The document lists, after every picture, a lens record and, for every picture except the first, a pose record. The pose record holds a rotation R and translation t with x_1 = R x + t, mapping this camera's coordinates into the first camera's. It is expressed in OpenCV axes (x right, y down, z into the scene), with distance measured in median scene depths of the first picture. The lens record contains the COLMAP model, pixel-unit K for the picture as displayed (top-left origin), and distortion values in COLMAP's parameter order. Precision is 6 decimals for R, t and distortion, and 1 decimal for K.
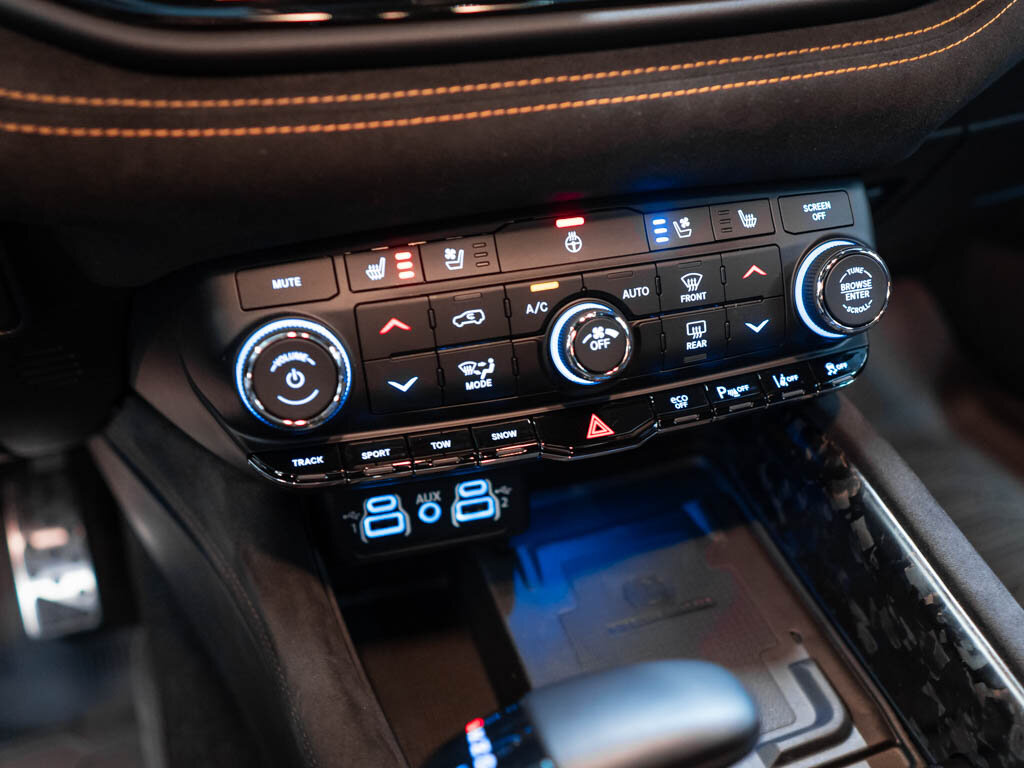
lens RADIAL K [[1021.3, 0, 549.3], [0, 1021.3, 398.0], [0, 0, 1]] dist [-0.014065, 0.000000]
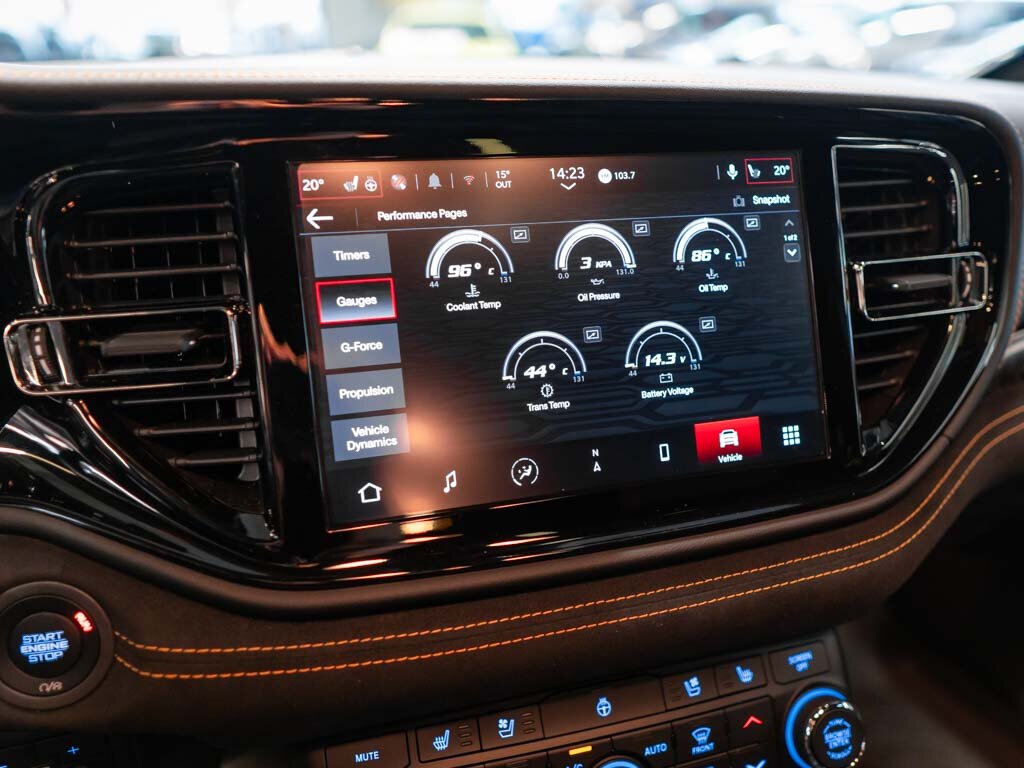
lens RADIAL K [[834.7, 0, 541.6], [0, 834.7, 366.2], [0, 0, 1]] dist [-0.015751, 0.021150]
pose [[0.999896, 0.014410, 0.000846, -0.056798], [-0.013874, 0.975526, -0.219447, -0.328467], [-0.003987, 0.219412, 0.975624, -0.050628]]
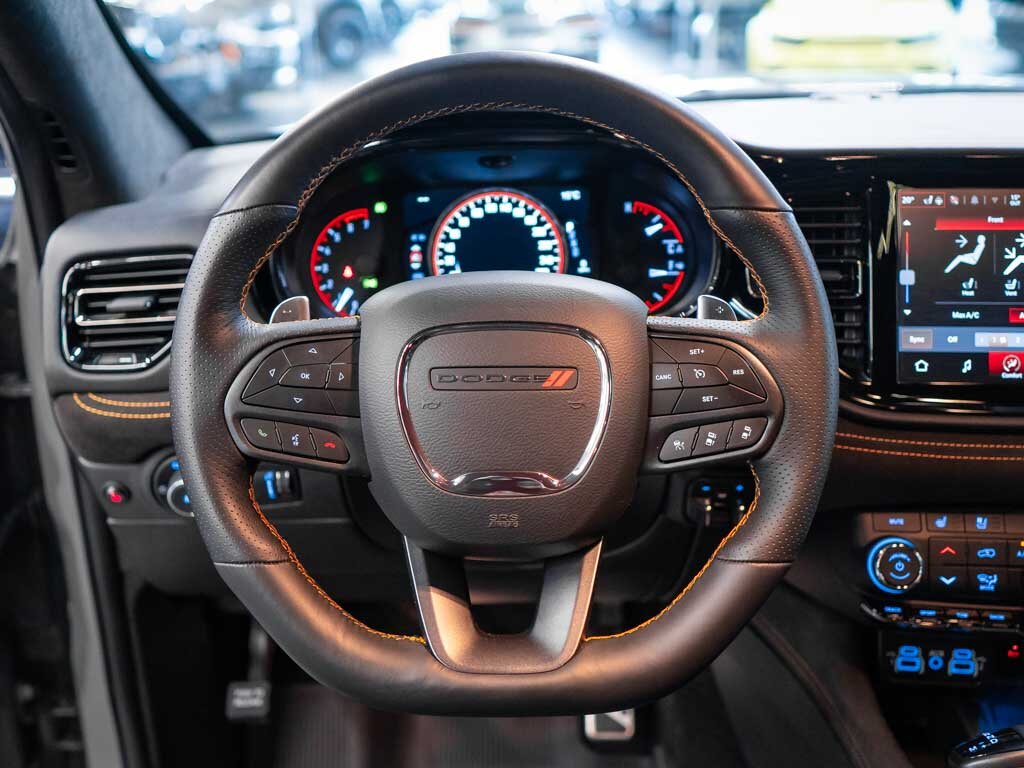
lens RADIAL K [[1107.6, 0, 512.9], [0, 1107.6, 383.5], [0, 0, 1]] dist [0.014272, 0.000000]
pose [[0.926915, 0.108950, -0.359108, -0.188655], [-0.197716, 0.955123, -0.220563, 0.262336], [0.318962, 0.275445, 0.906859, -1.334411]]
